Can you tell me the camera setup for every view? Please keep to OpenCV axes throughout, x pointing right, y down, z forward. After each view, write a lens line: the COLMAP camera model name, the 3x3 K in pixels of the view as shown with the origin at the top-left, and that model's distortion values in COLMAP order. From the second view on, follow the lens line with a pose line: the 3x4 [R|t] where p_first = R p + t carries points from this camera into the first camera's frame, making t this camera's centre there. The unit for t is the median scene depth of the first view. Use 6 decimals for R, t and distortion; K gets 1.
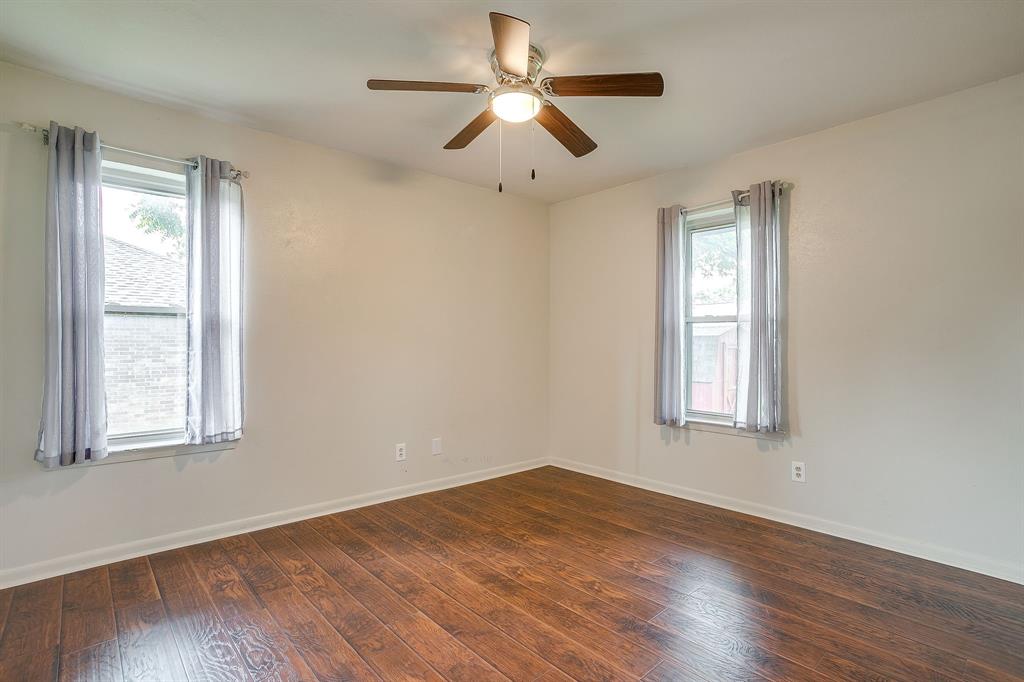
lens RADIAL K [[507.9, 0, 501.3], [0, 507.9, 340.7], [0, 0, 1]] dist [-0.057312, 0.033967]
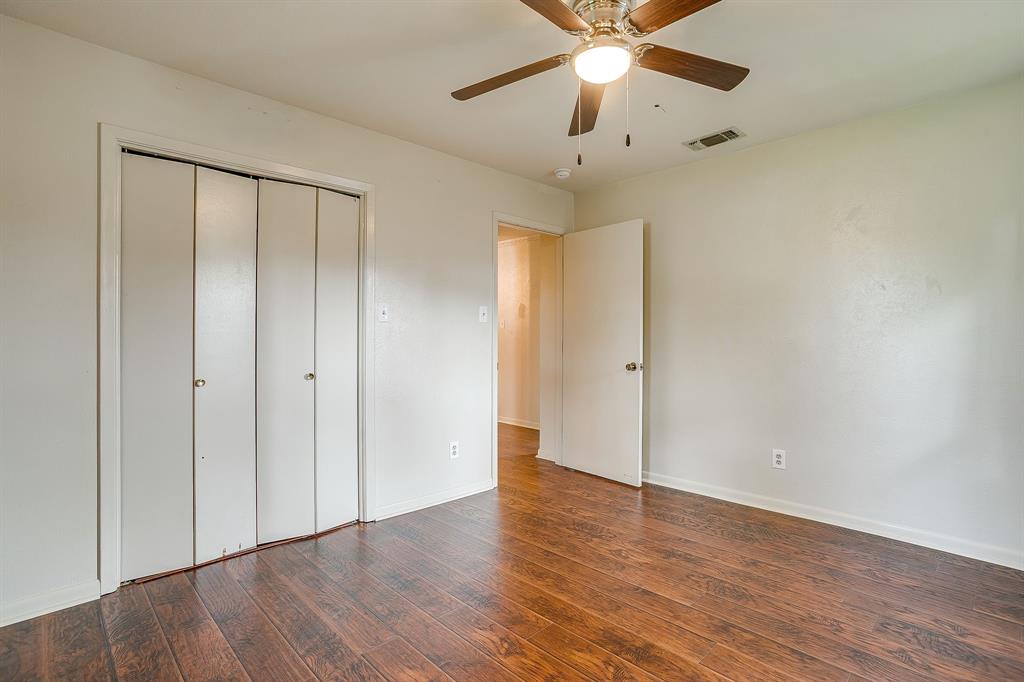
lens RADIAL K [[507.9, 0, 501.3], [0, 507.9, 340.7], [0, 0, 1]] dist [-0.057312, 0.033967]
pose [[-0.999232, -0.000080, -0.039177, 0.236234], [-0.000354, 0.999975, 0.007004, 0.004559], [0.039175, 0.007013, -0.999208, 1.858999]]
